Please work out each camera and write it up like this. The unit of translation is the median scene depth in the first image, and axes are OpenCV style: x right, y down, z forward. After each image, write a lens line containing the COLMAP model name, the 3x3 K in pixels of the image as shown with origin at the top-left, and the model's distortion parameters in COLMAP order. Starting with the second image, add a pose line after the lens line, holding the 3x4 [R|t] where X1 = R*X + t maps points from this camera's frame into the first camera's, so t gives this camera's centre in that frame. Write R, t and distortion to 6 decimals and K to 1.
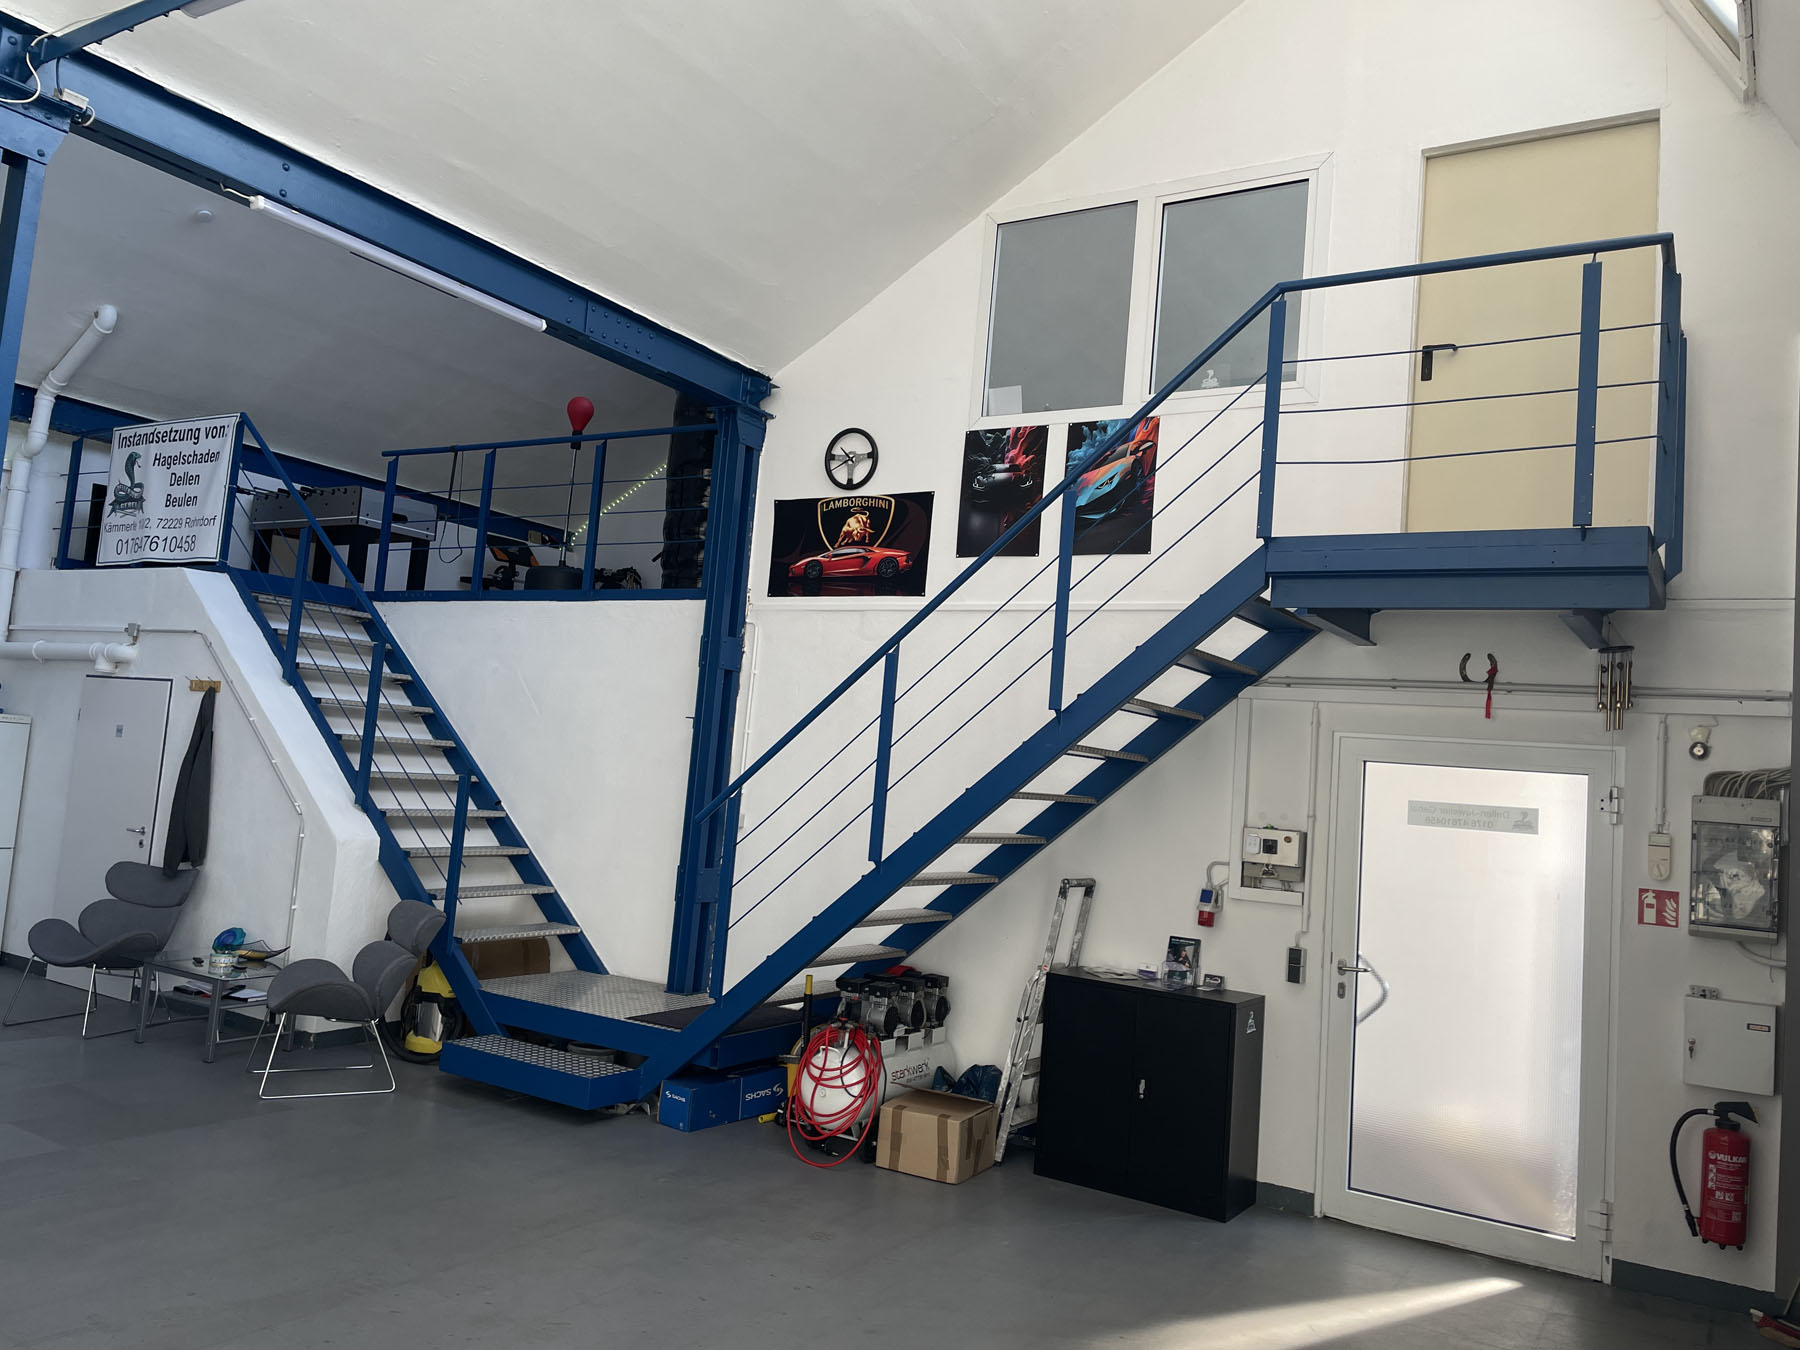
lens RADIAL K [[1368.1, 0, 904.9], [0, 1368.1, 656.4], [0, 0, 1]] dist [0.100959, -0.126601]
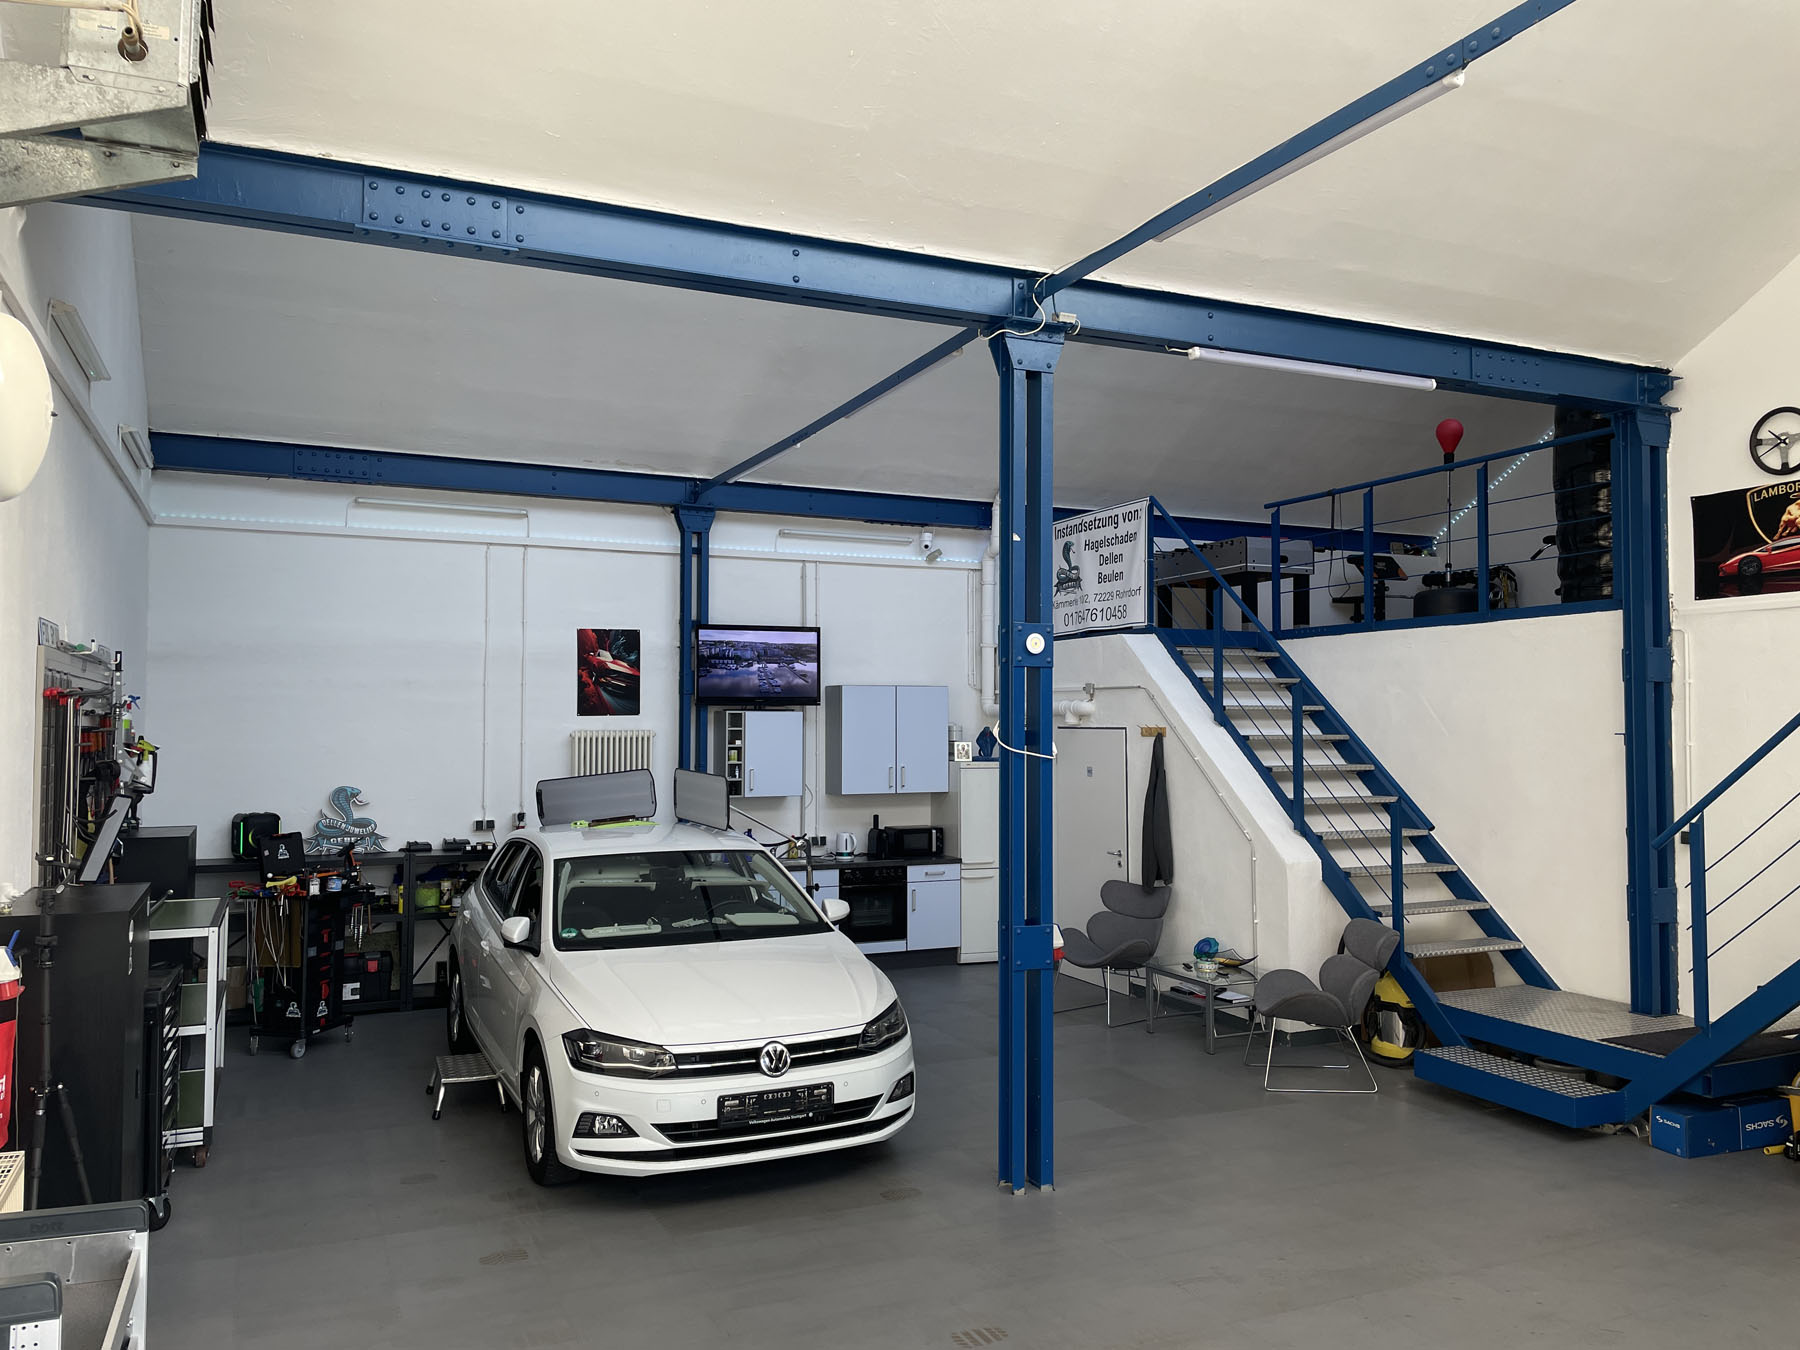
lens RADIAL K [[1368.1, 0, 904.9], [0, 1368.1, 656.4], [0, 0, 1]] dist [0.100959, -0.126601]
pose [[0.831303, -0.103723, -0.546055, -0.032070], [0.112036, 0.993538, -0.018162, -0.048534], [0.544411, -0.046079, 0.837552, -0.105181]]
